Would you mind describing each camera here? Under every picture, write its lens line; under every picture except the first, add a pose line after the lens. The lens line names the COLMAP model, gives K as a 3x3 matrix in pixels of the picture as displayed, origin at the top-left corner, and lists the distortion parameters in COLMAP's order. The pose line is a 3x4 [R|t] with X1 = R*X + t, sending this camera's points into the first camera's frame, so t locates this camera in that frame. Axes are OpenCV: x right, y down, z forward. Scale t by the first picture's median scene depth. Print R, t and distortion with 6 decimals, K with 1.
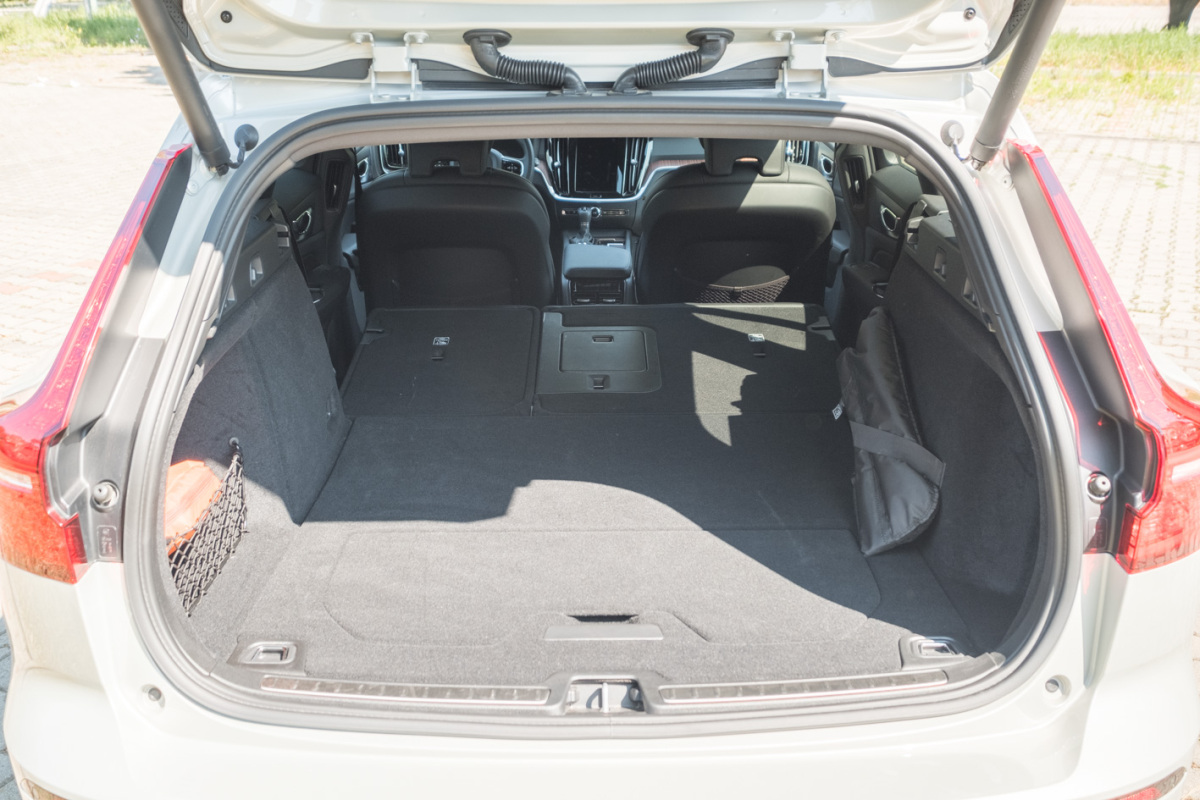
lens RADIAL K [[1171.4, 0, 625.4], [0, 1171.4, 394.2], [0, 0, 1]] dist [0.009203, 0.000000]
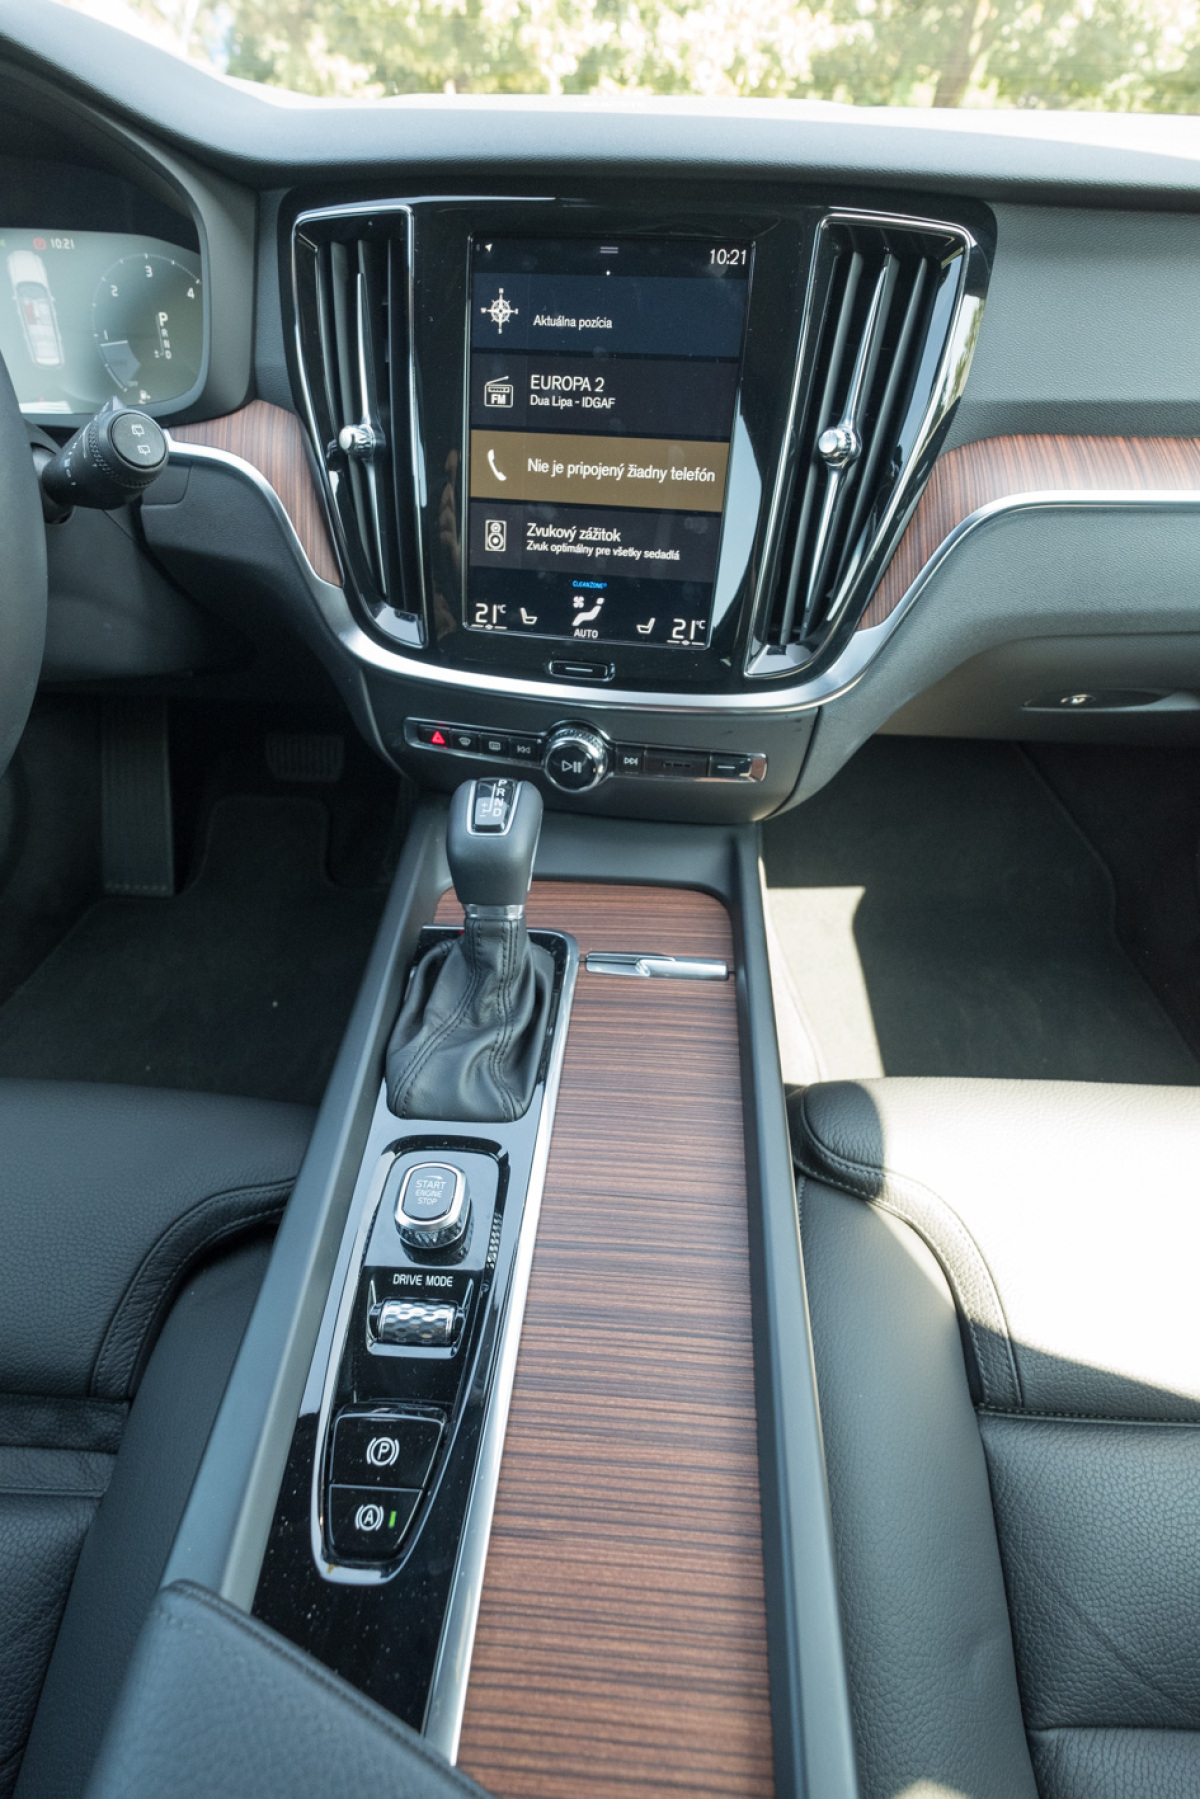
lens RADIAL K [[837.2, 0, 597.0], [0, 837.2, 902.4], [0, 0, 1]] dist [-0.000946, 0.000003]
pose [[0.996468, 0.065514, -0.052527, -0.036767], [-0.040280, 0.921799, 0.385570, -0.470493], [0.073679, -0.382092, 0.921182, 2.232664]]
